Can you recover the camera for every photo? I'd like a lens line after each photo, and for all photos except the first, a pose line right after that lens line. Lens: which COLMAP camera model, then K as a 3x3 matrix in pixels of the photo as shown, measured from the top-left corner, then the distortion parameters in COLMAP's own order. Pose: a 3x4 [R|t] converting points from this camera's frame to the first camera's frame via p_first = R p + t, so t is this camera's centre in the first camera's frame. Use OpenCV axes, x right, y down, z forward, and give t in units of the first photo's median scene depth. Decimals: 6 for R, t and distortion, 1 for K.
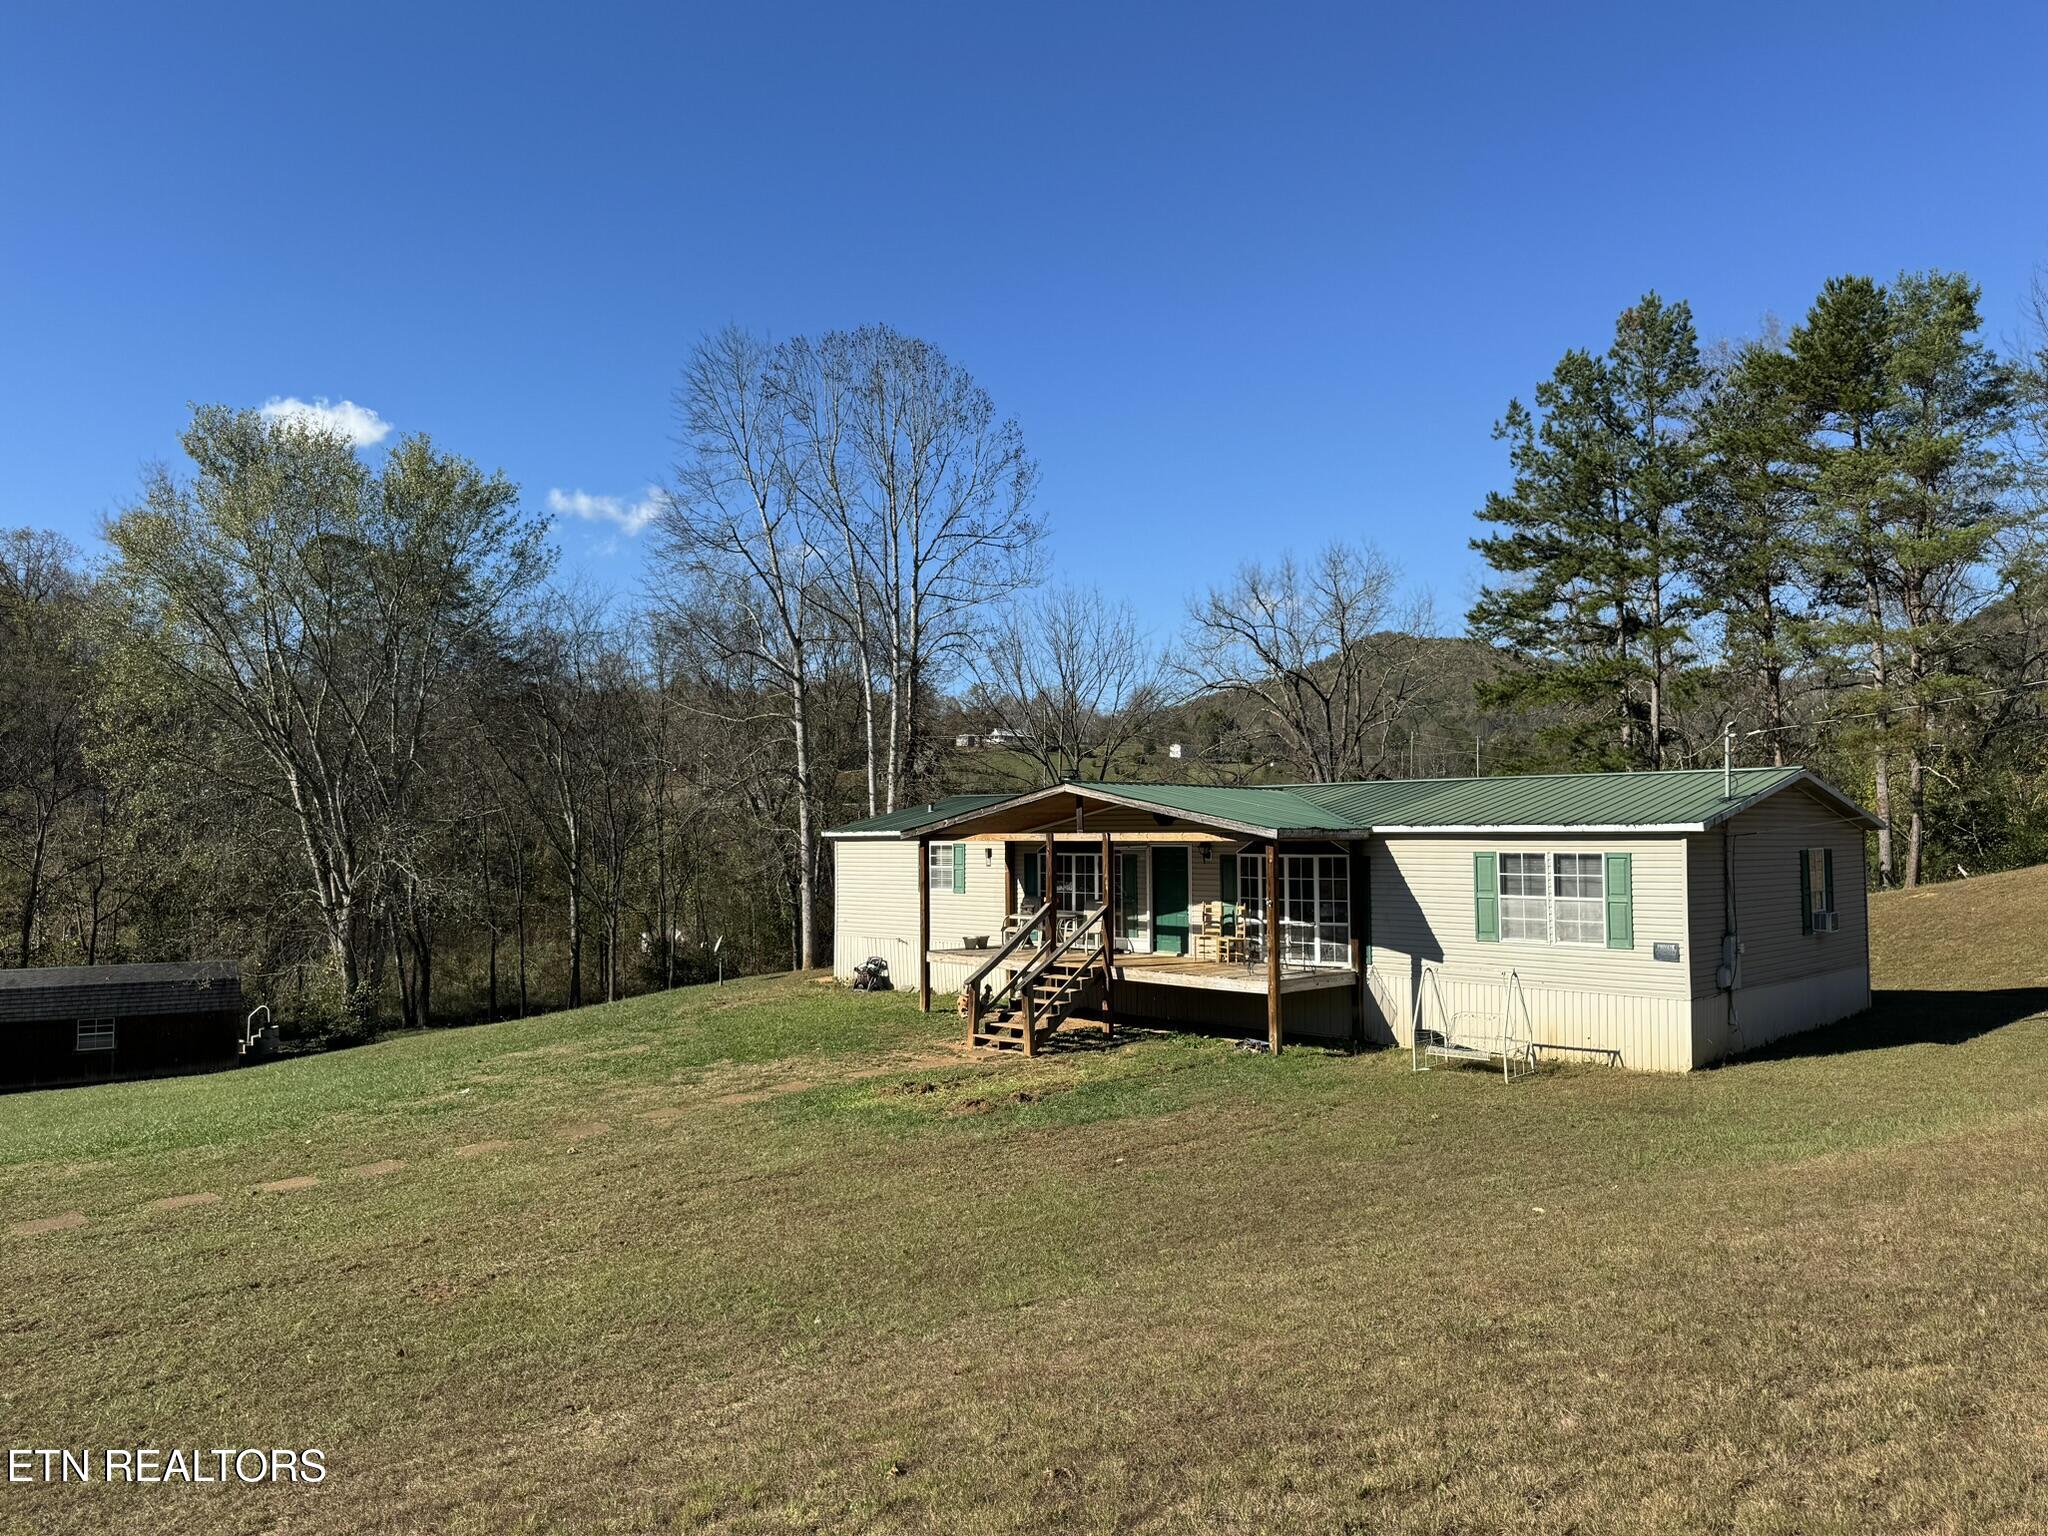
lens RADIAL K [[1427.0, 0, 1024.0], [0, 1427.0, 768.0], [0, 0, 1]] dist [0.151802, -0.256372]
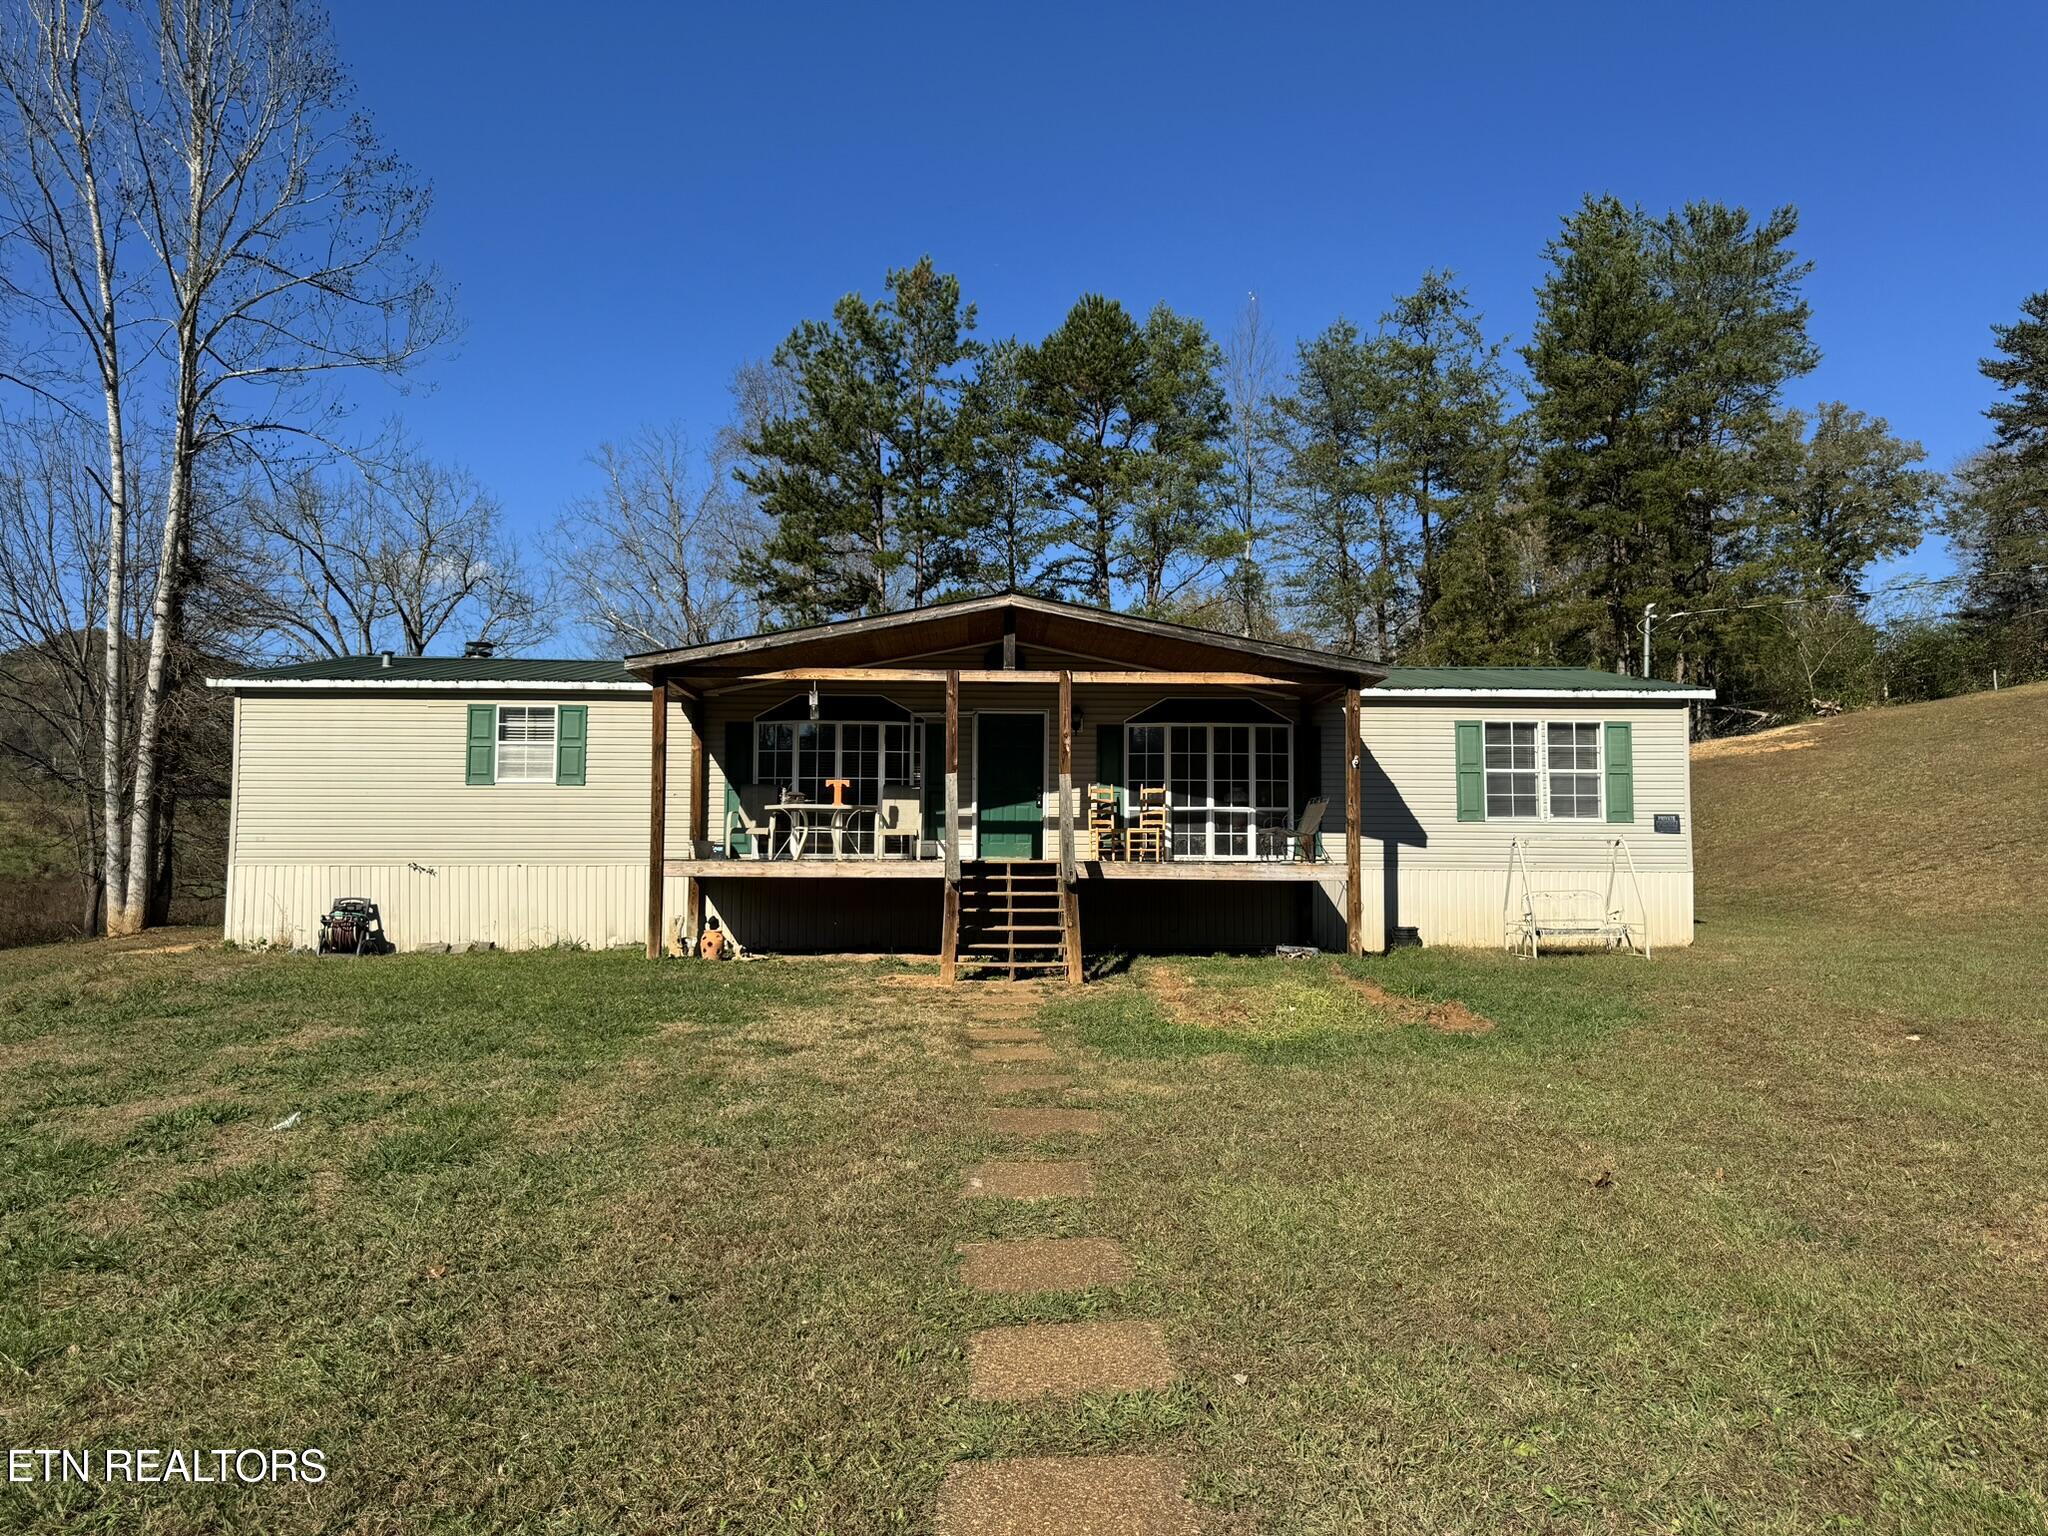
lens RADIAL K [[1427.0, 0, 1024.0], [0, 1427.0, 768.0], [0, 0, 1]] dist [0.151802, -0.256372]
pose [[0.677011, 0.060933, 0.733446, -0.470753], [-0.043200, 0.998139, -0.043047, 0.125361], [-0.734704, -0.002541, 0.678383, 0.549847]]
